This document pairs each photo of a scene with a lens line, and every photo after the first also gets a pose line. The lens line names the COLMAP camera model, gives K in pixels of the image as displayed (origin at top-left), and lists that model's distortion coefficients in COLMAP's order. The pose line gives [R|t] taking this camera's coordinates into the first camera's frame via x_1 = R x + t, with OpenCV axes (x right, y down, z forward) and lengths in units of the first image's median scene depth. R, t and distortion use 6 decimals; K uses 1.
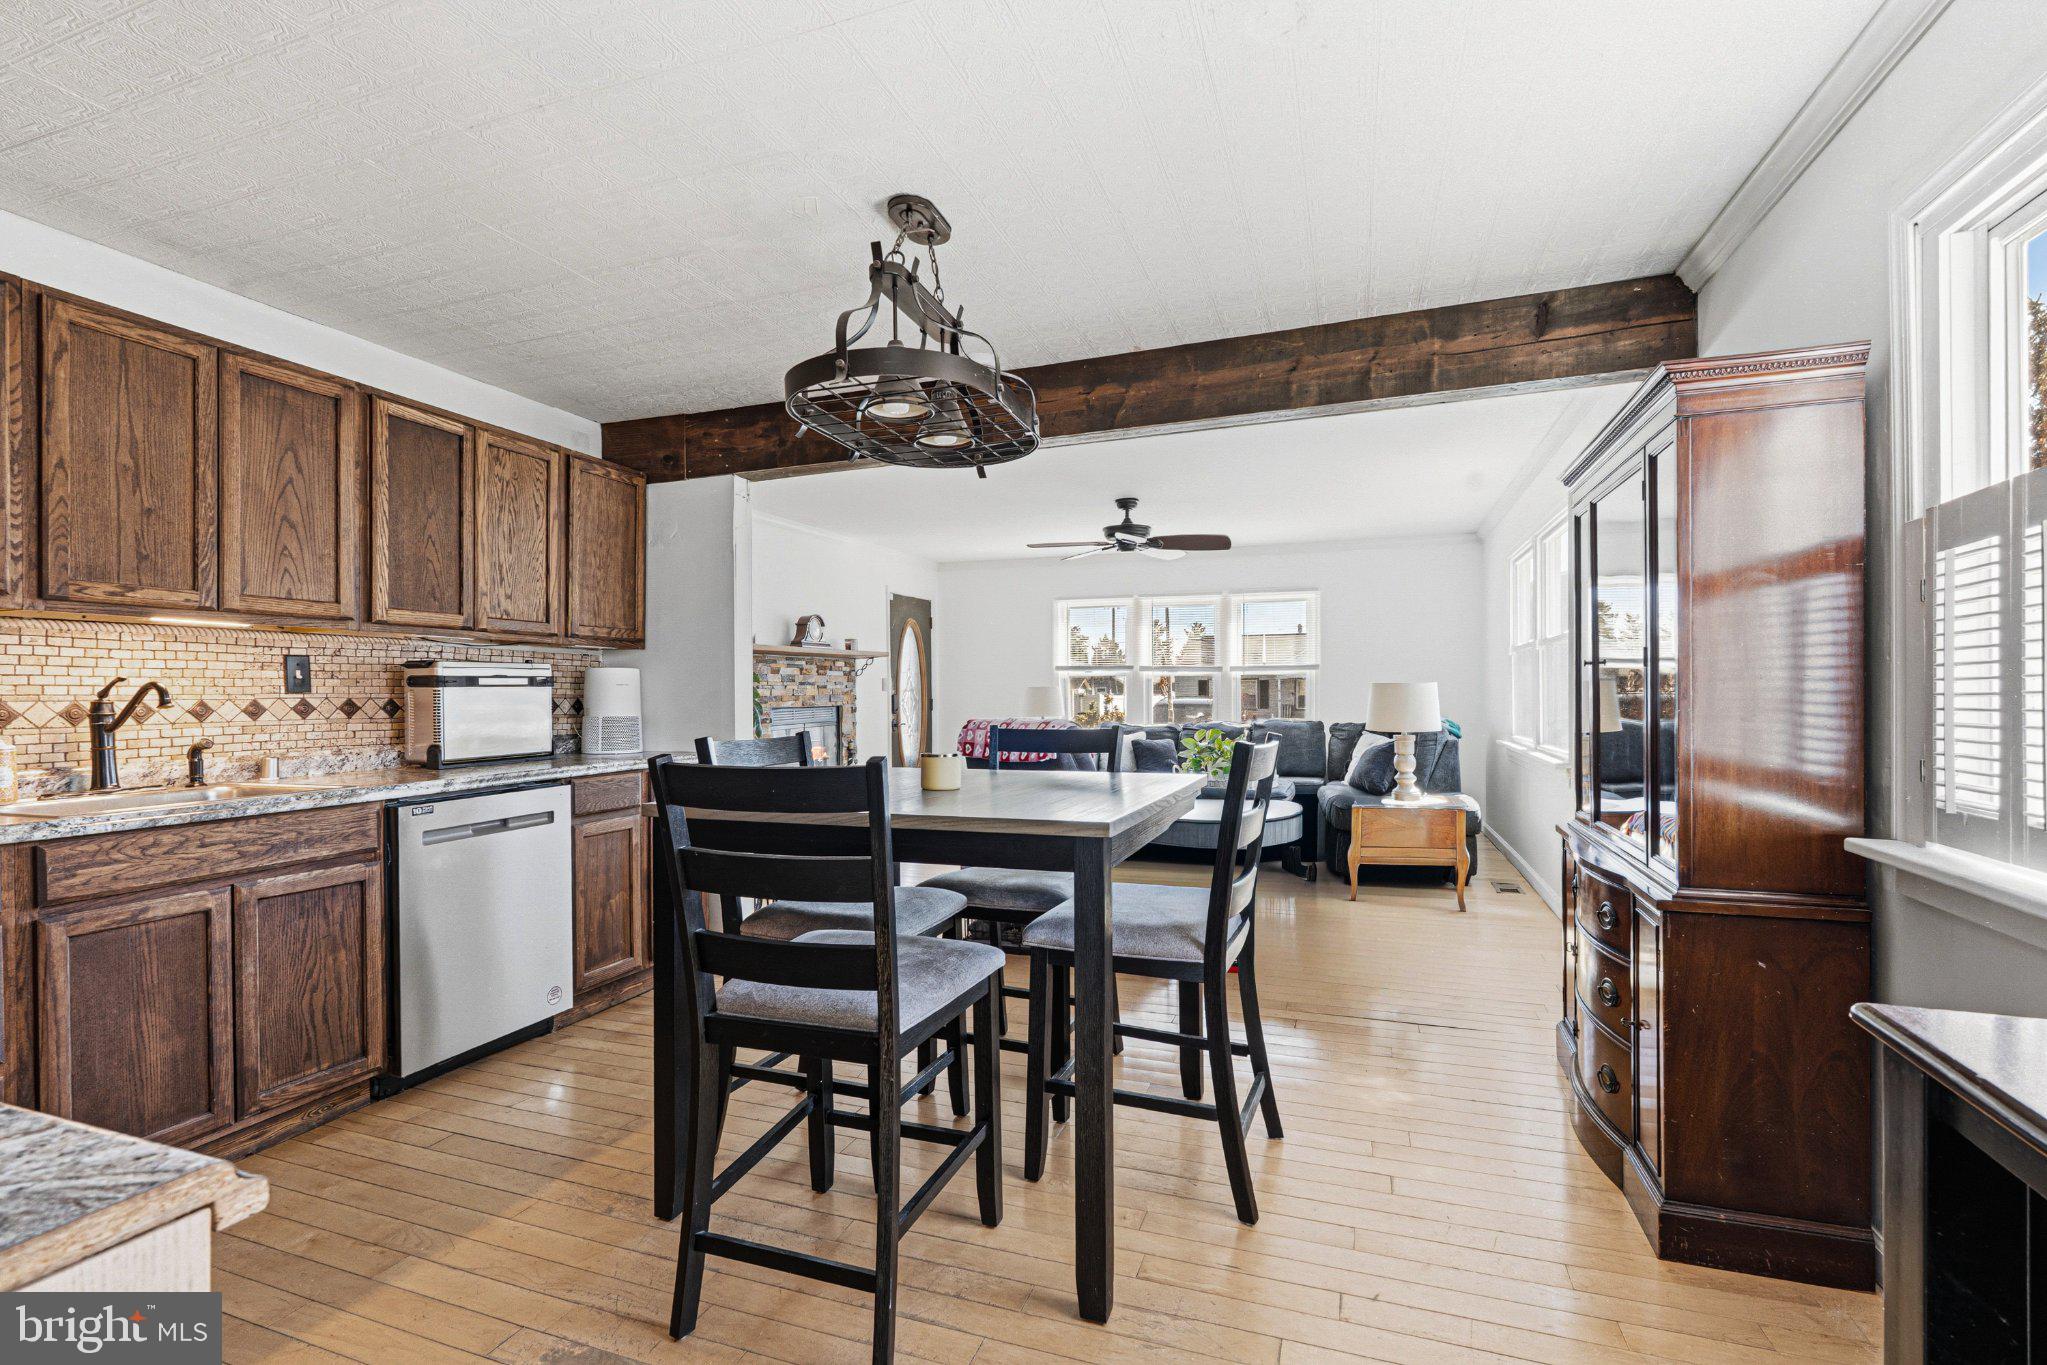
lens RADIAL K [[922.2, 0, 1026.6], [0, 922.2, 690.1], [0, 0, 1]] dist [0.001709, 0.000281]
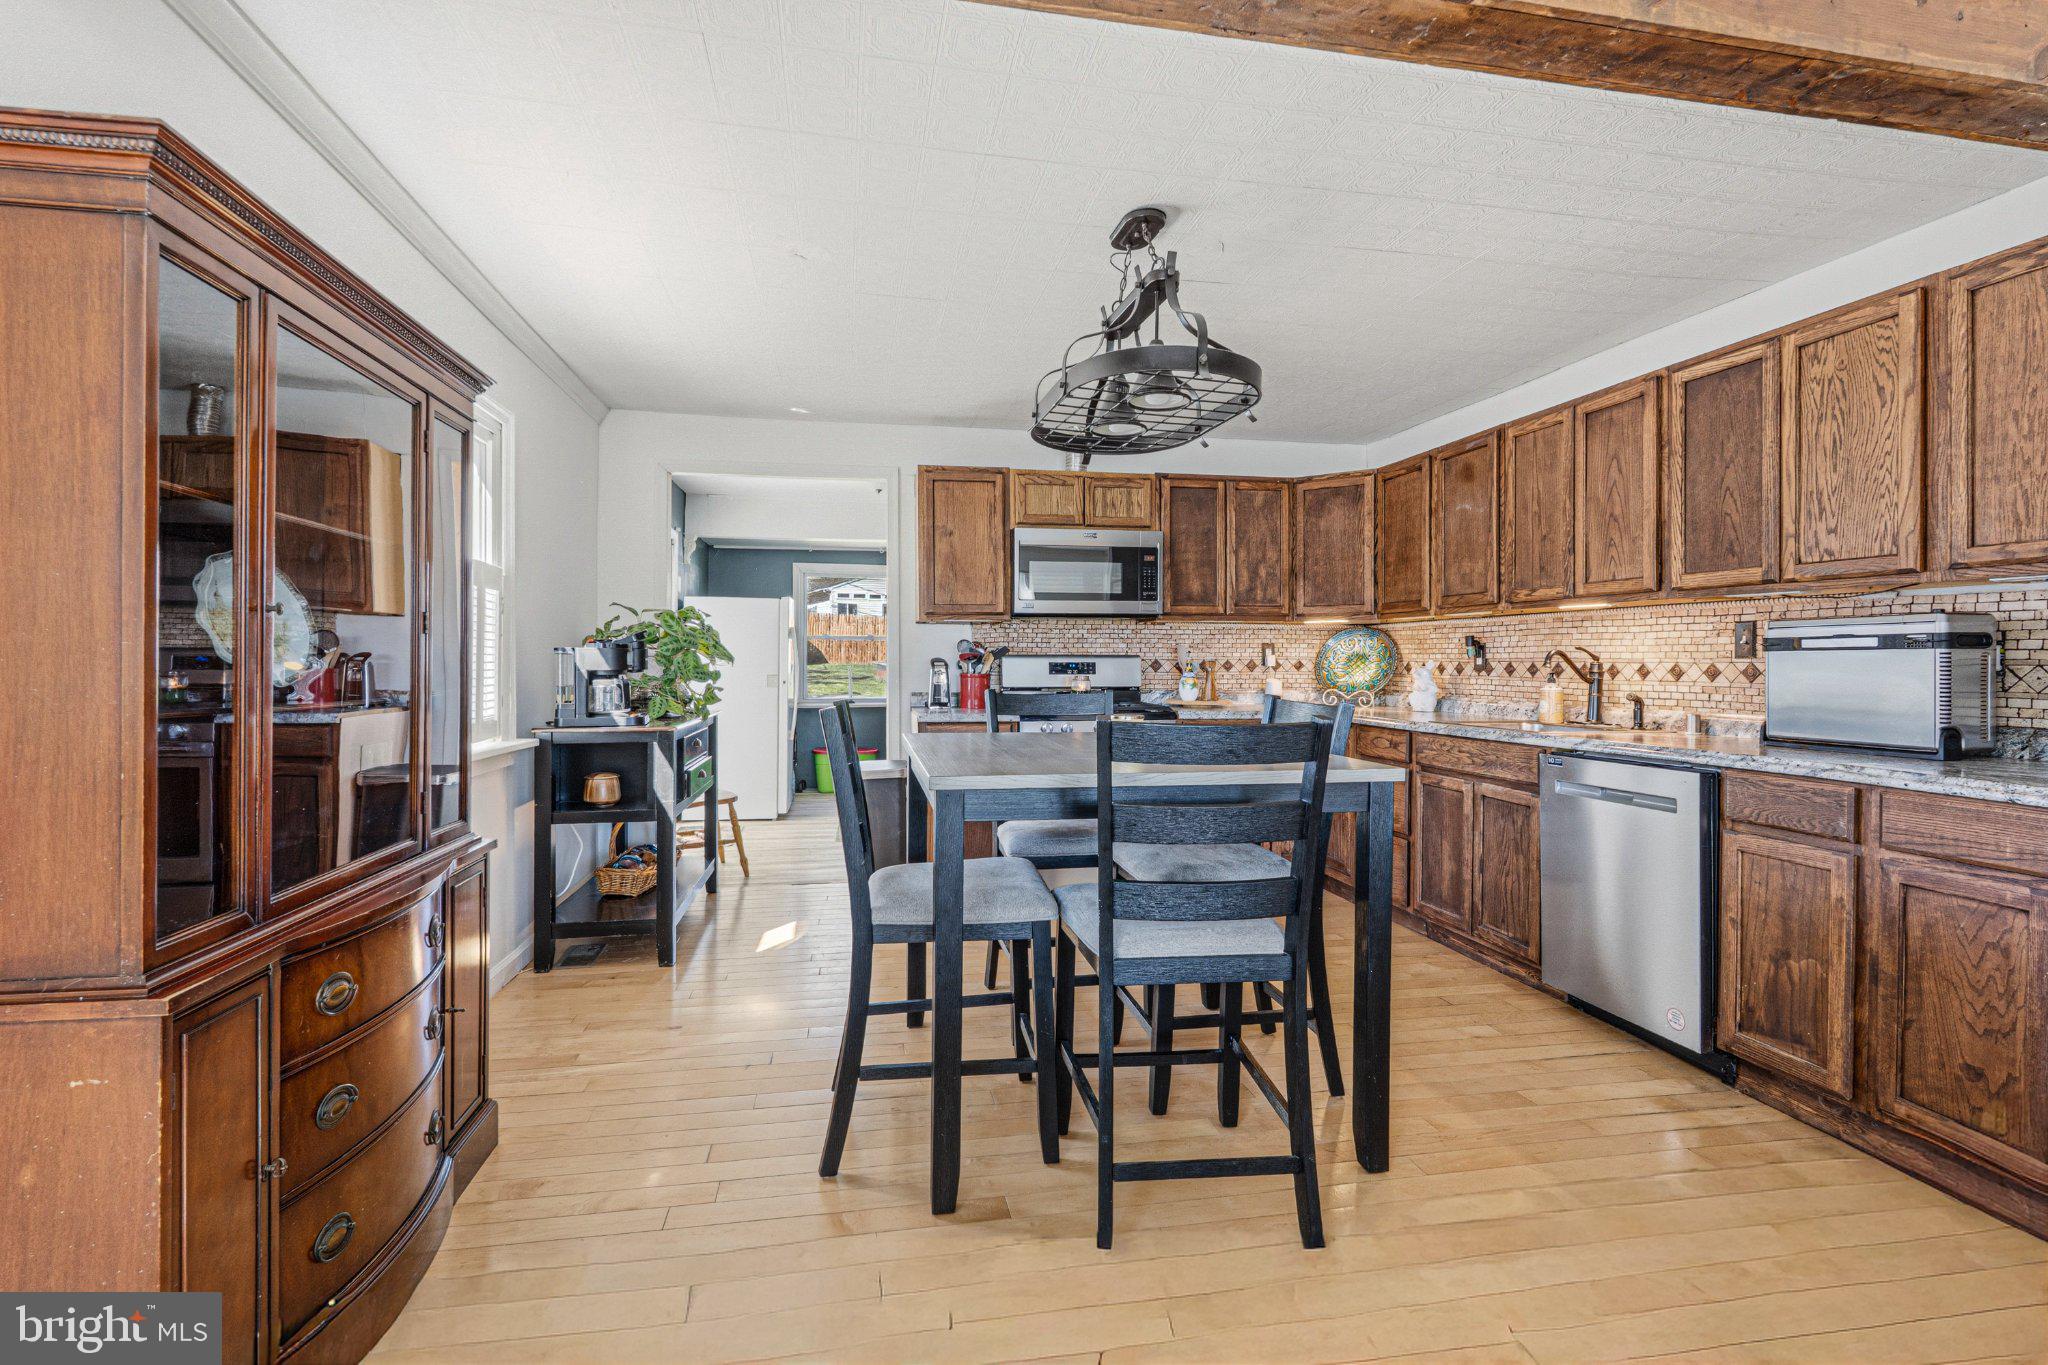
lens RADIAL K [[922.6, 0, 1017.5], [0, 922.6, 662.8], [0, 0, 1]] dist [0.001709, 0.000281]
pose [[-0.861482, 0.006416, -0.507748, 0.447986], [0.003807, 0.999974, 0.006176, -0.000567], [0.507774, 0.003387, -0.861484, 1.484897]]
